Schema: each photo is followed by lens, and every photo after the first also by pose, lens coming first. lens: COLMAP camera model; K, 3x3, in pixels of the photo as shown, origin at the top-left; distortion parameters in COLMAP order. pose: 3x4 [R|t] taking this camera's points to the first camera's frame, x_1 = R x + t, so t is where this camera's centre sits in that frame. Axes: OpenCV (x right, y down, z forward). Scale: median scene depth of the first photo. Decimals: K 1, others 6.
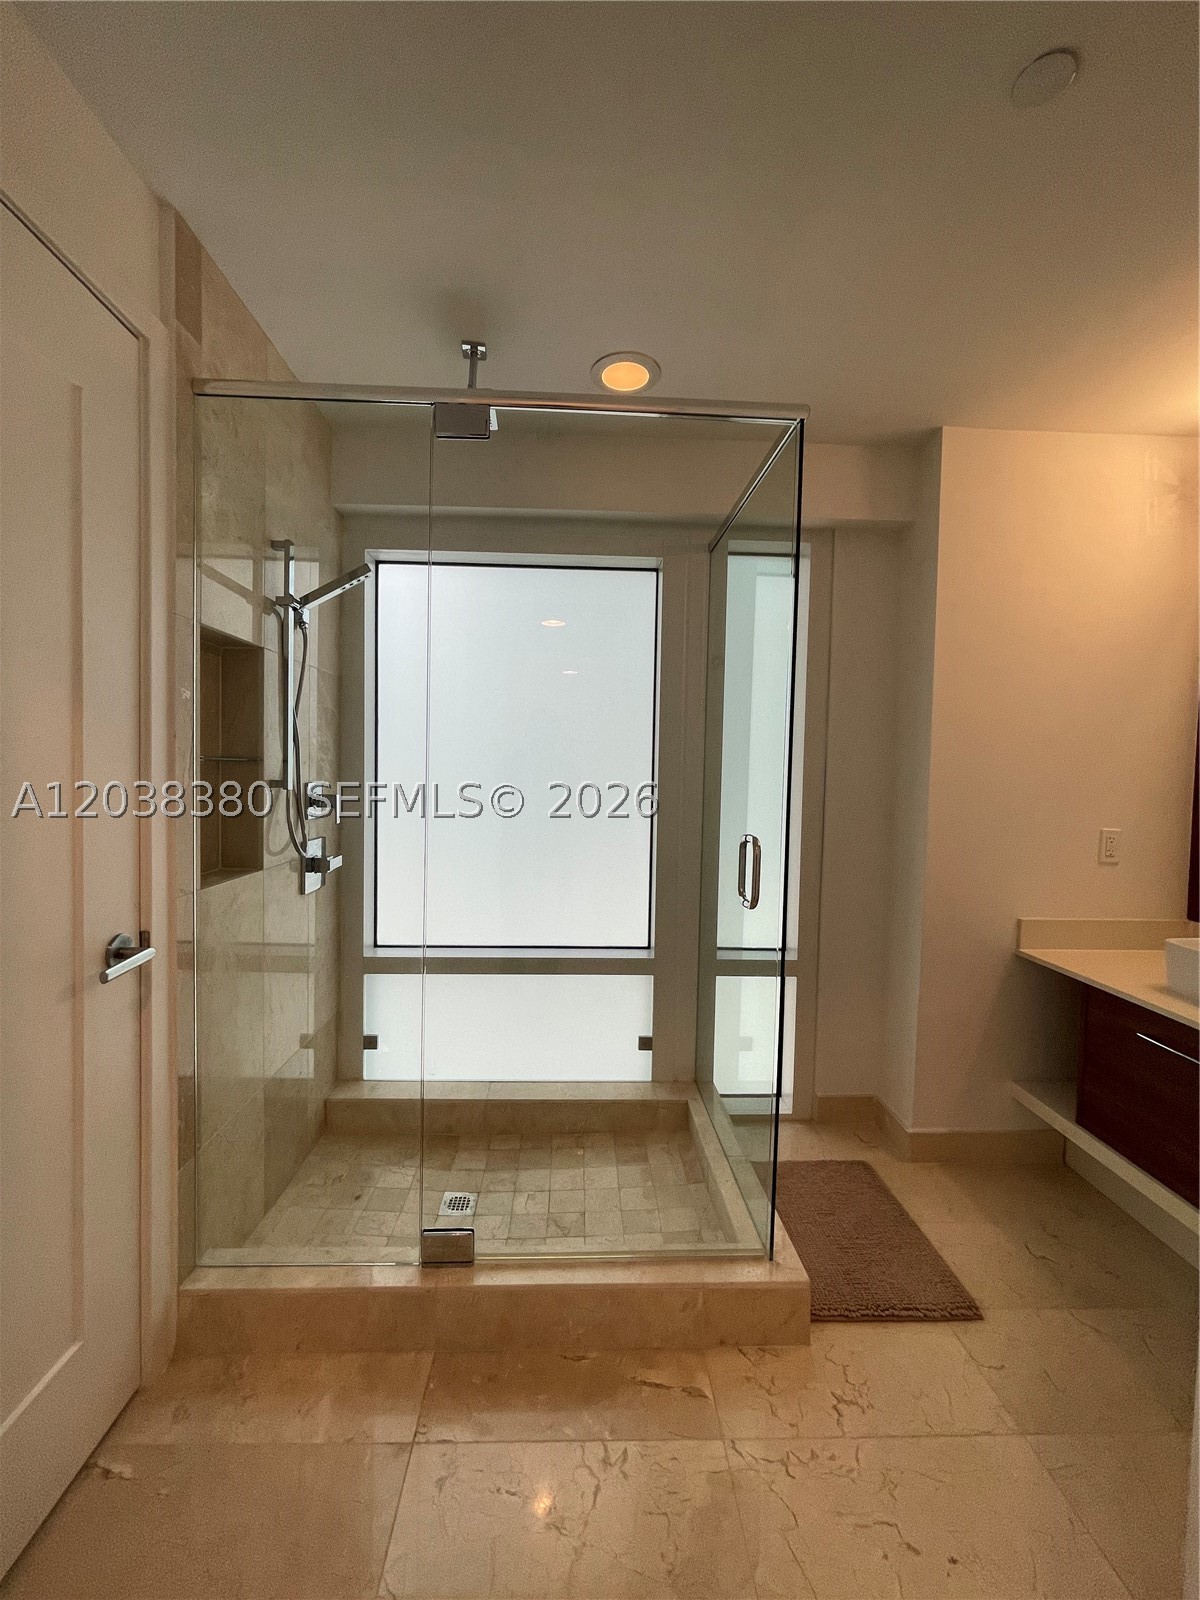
lens RADIAL K [[657.5, 0, 600.0], [0, 657.5, 800.0], [0, 0, 1]] dist [0.002478, 0.000329]
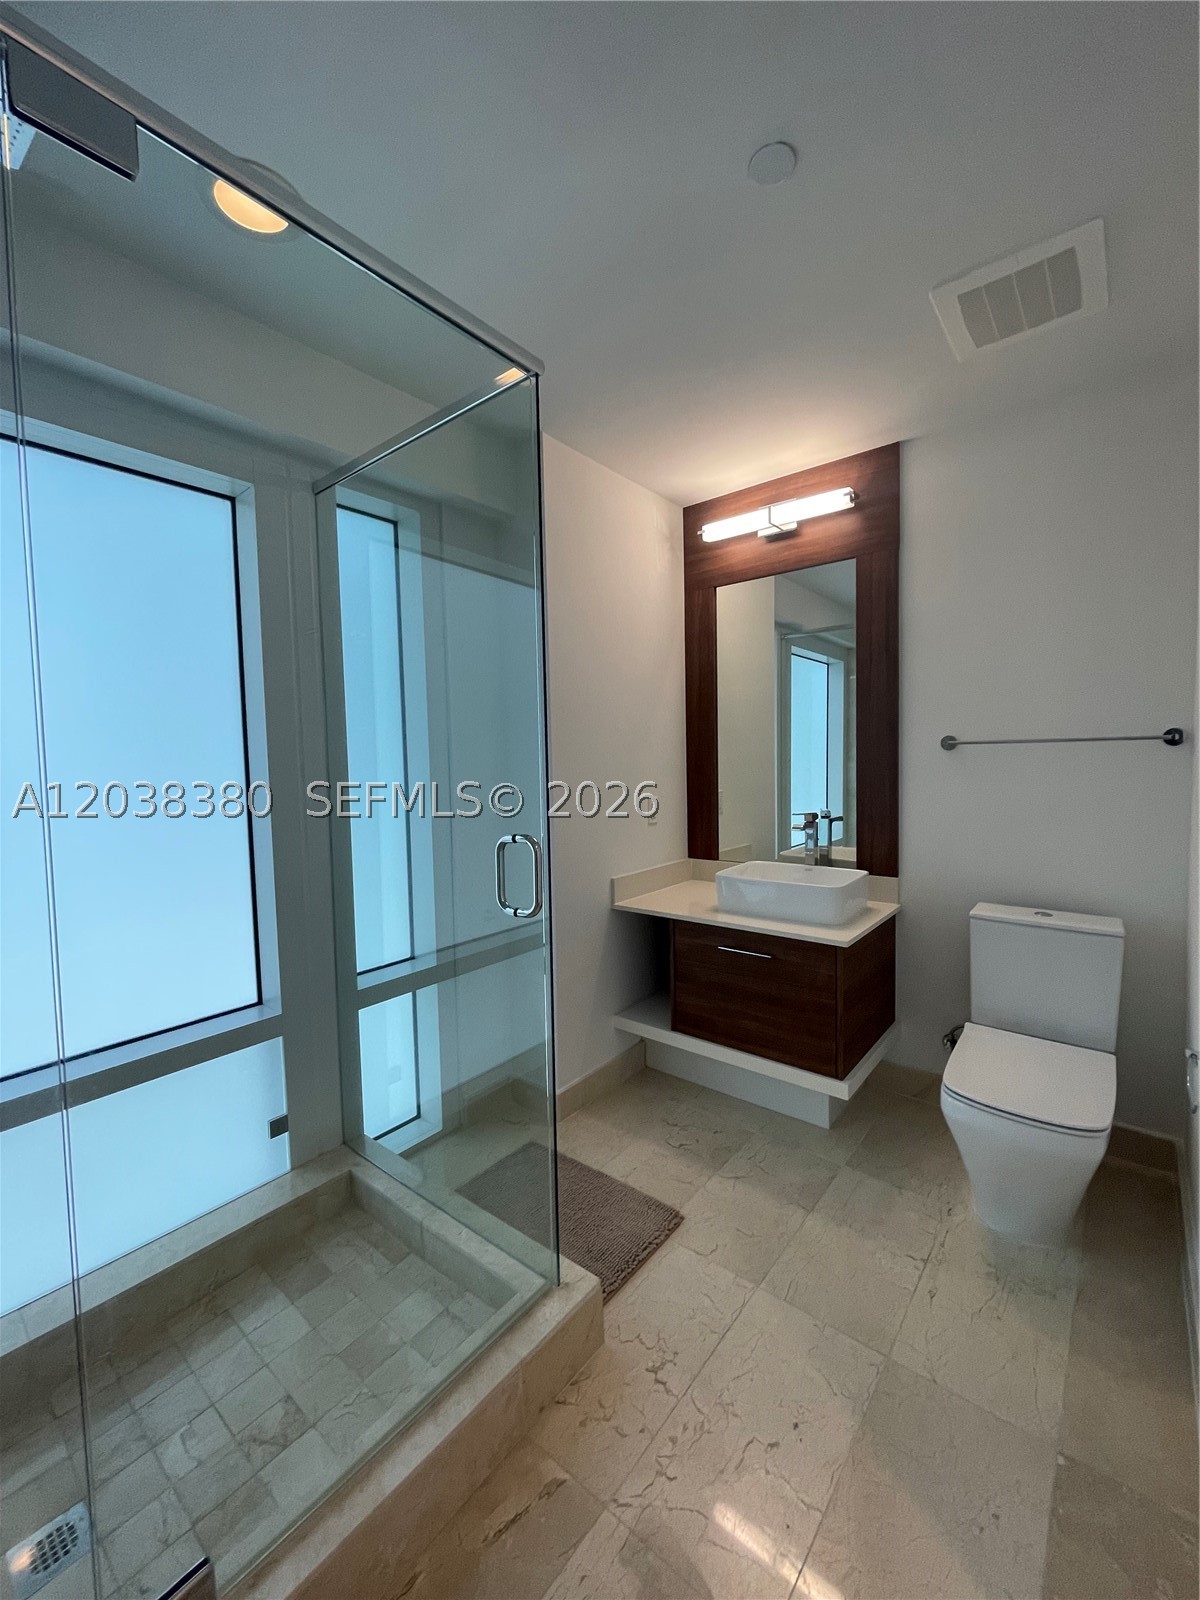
lens RADIAL K [[646.4, 0, 594.9], [0, 646.4, 796.4], [0, 0, 1]] dist [-0.006240, 0.000084]
pose [[0.663128, -0.079814, 0.744238, -0.242394], [0.072615, 0.996468, 0.042162, -0.018165], [-0.744975, 0.026084, 0.666582, 0.249080]]
